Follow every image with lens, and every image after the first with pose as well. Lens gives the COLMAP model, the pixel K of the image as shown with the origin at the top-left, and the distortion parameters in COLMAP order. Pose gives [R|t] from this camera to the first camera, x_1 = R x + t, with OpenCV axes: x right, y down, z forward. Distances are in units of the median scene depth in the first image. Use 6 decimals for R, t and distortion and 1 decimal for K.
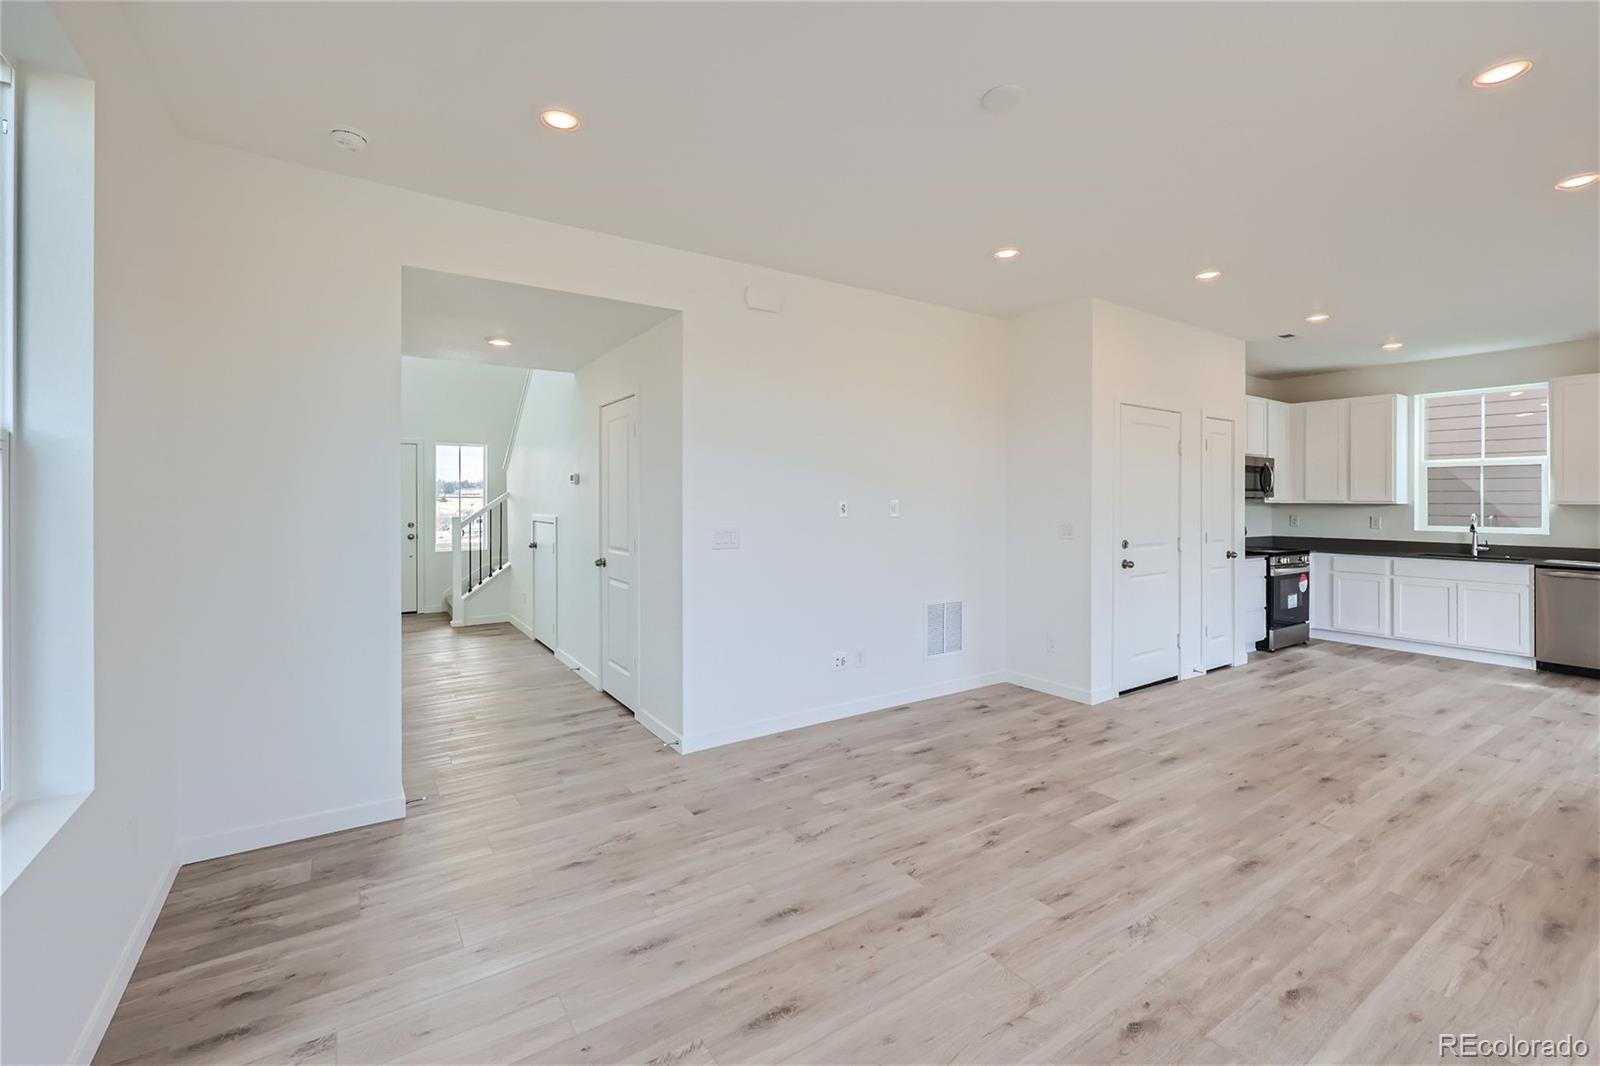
lens RADIAL K [[658.7, 0, 804.6], [0, 658.7, 515.7], [0, 0, 1]] dist [-0.000371, -0.000799]
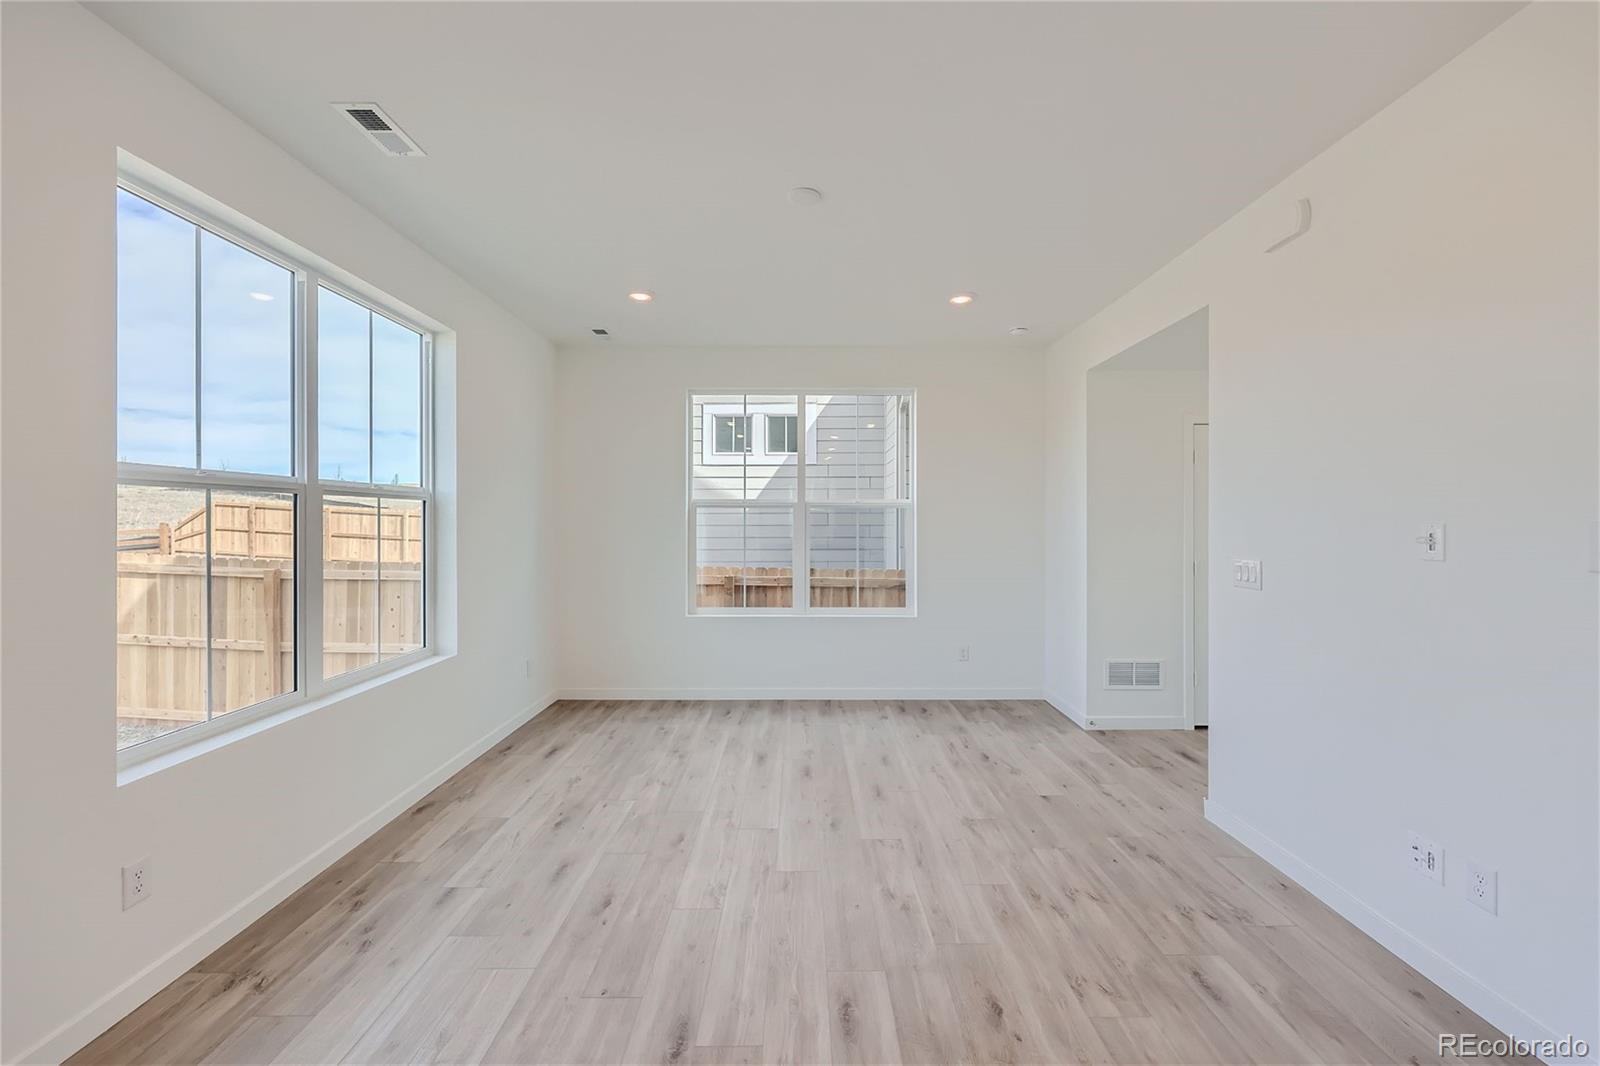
lens RADIAL K [[658.7, 0, 808.7], [0, 658.7, 524.3], [0, 0, 1]] dist [-0.000371, -0.000799]
pose [[-0.538172, 0.000856, -0.842834, 0.822711], [-0.020477, 0.999691, 0.014090, -0.021935], [0.842586, 0.024842, -0.537988, 1.022125]]
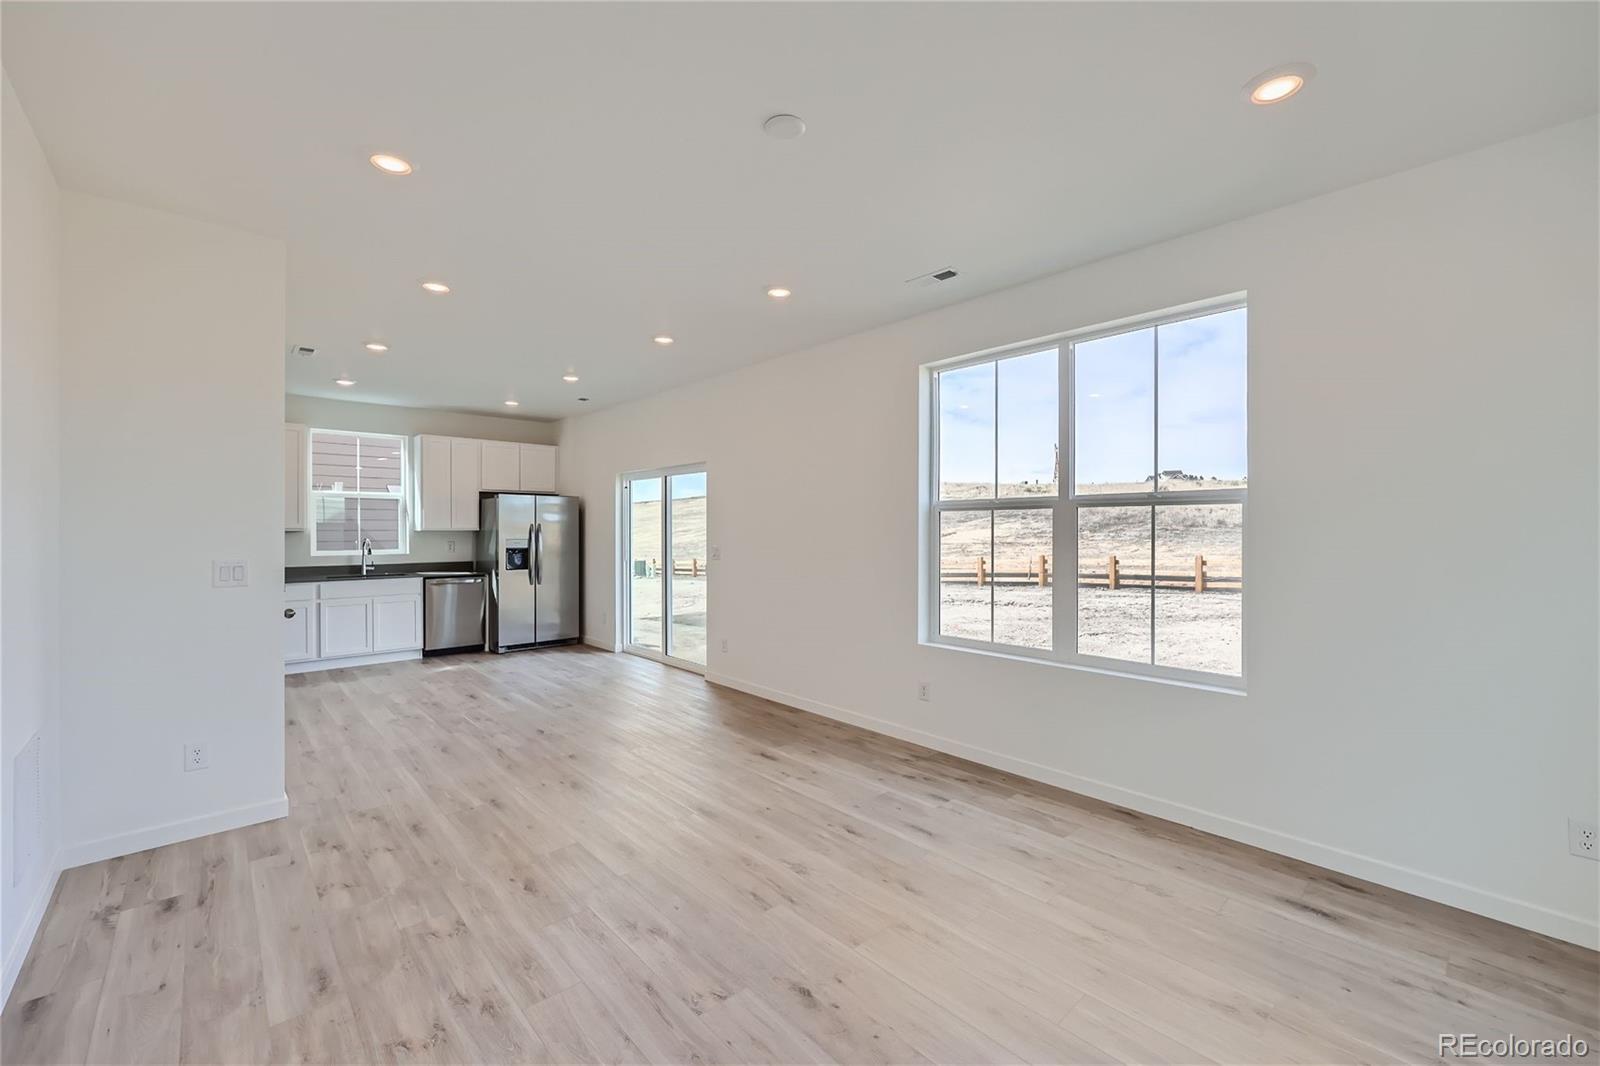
lens RADIAL K [[658.7, 0, 798.4], [0, 658.7, 530.0], [0, 0, 1]] dist [-0.000371, -0.000799]
pose [[-0.146460, -0.003471, 0.989210, -0.431094], [0.022359, 0.999727, 0.006818, -0.016328], [-0.988964, 0.023116, -0.146343, 0.686175]]
